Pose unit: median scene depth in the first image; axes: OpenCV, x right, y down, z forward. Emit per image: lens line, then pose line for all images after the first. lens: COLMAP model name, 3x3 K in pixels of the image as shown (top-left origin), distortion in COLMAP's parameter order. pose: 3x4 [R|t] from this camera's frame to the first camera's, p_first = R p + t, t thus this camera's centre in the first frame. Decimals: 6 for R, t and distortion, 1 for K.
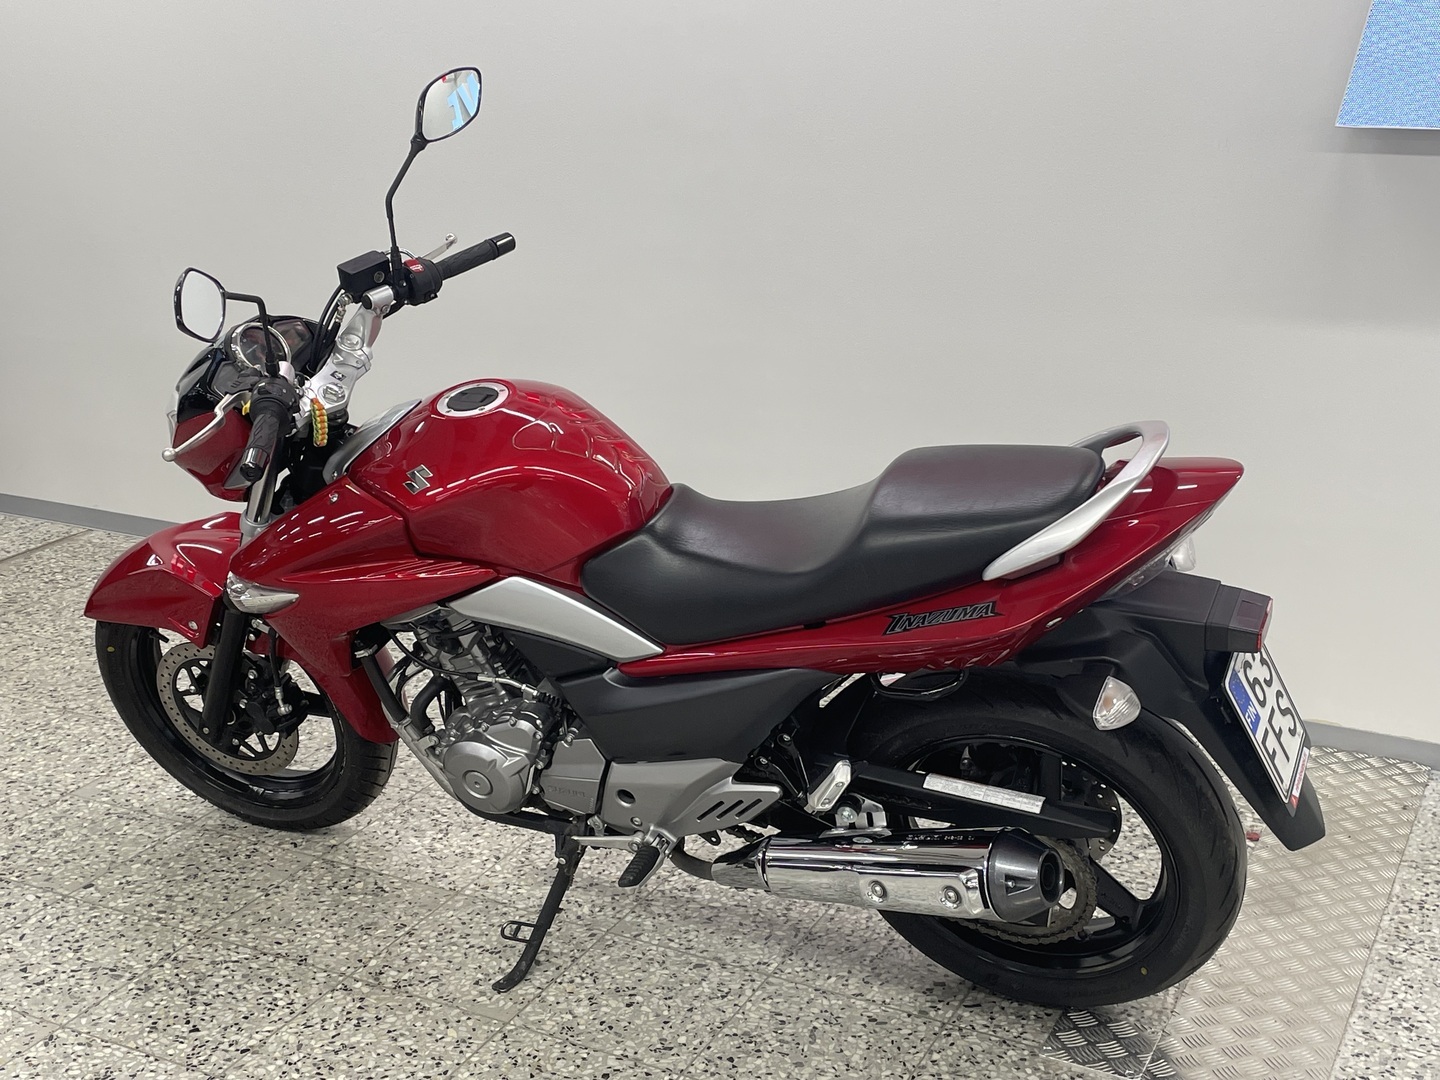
lens RADIAL K [[1861.8, 0, 720.0], [0, 1861.8, 540.0], [0, 0, 1]] dist [0.180651, -0.573808]
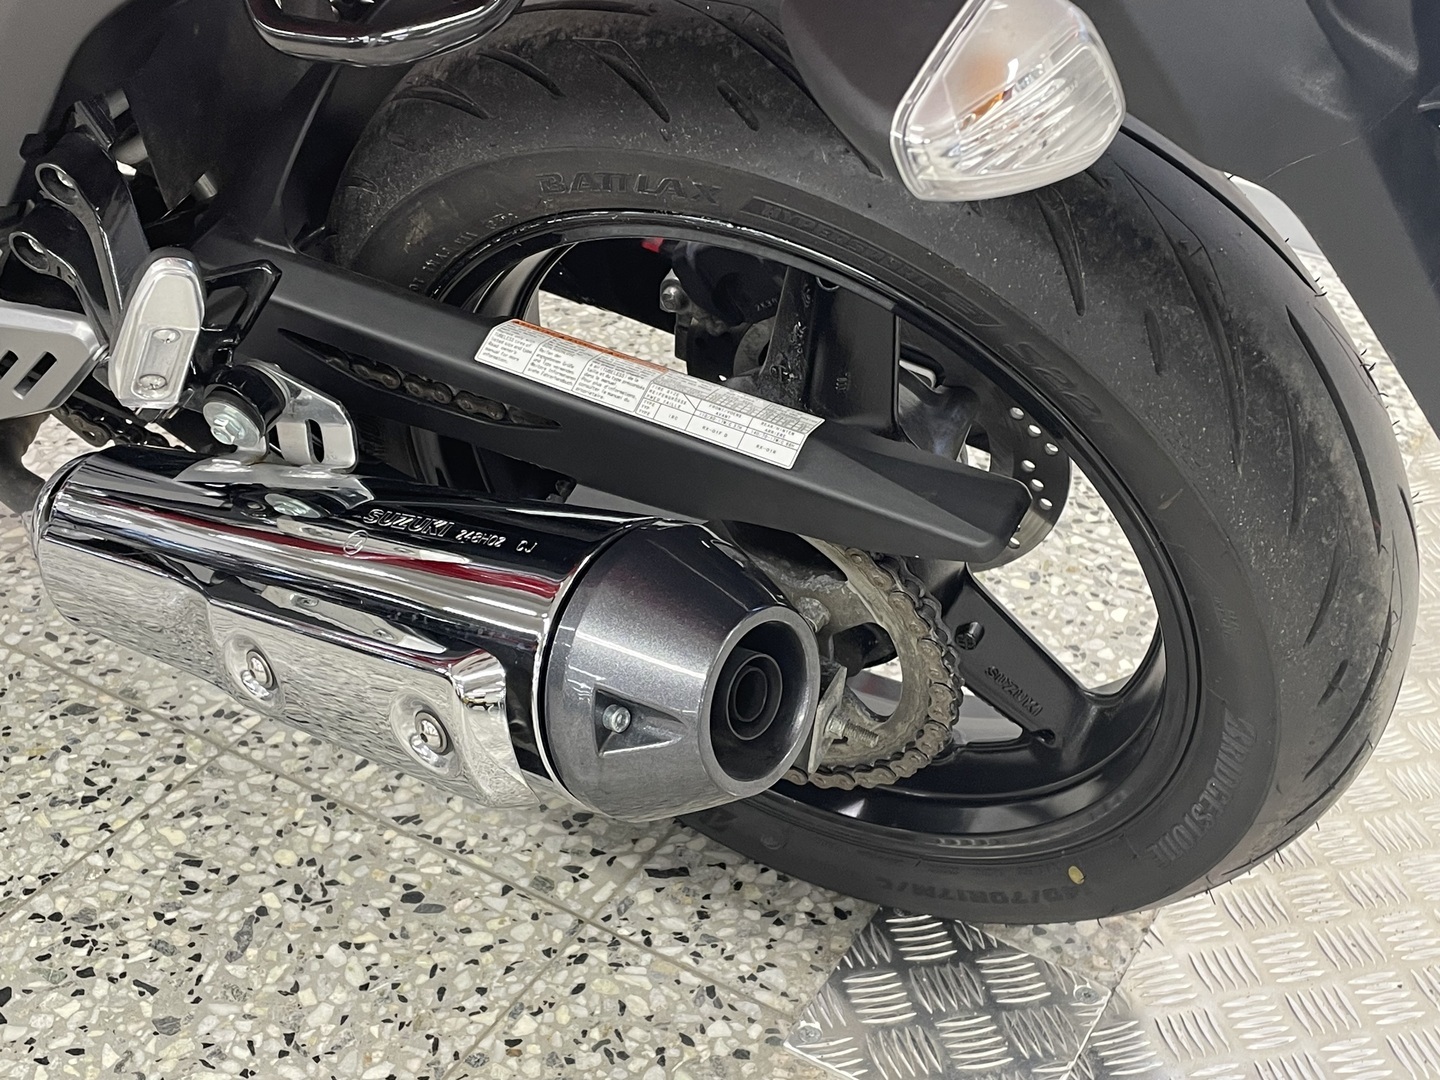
lens RADIAL K [[1861.8, 0, 720.0], [0, 1861.8, 540.0], [0, 0, 1]] dist [0.180651, -0.573808]
pose [[0.996663, 0.077713, -0.024985, 0.154870], [-0.068418, 0.962202, 0.263602, 0.068665], [0.044526, -0.261013, 0.964308, 0.638507]]
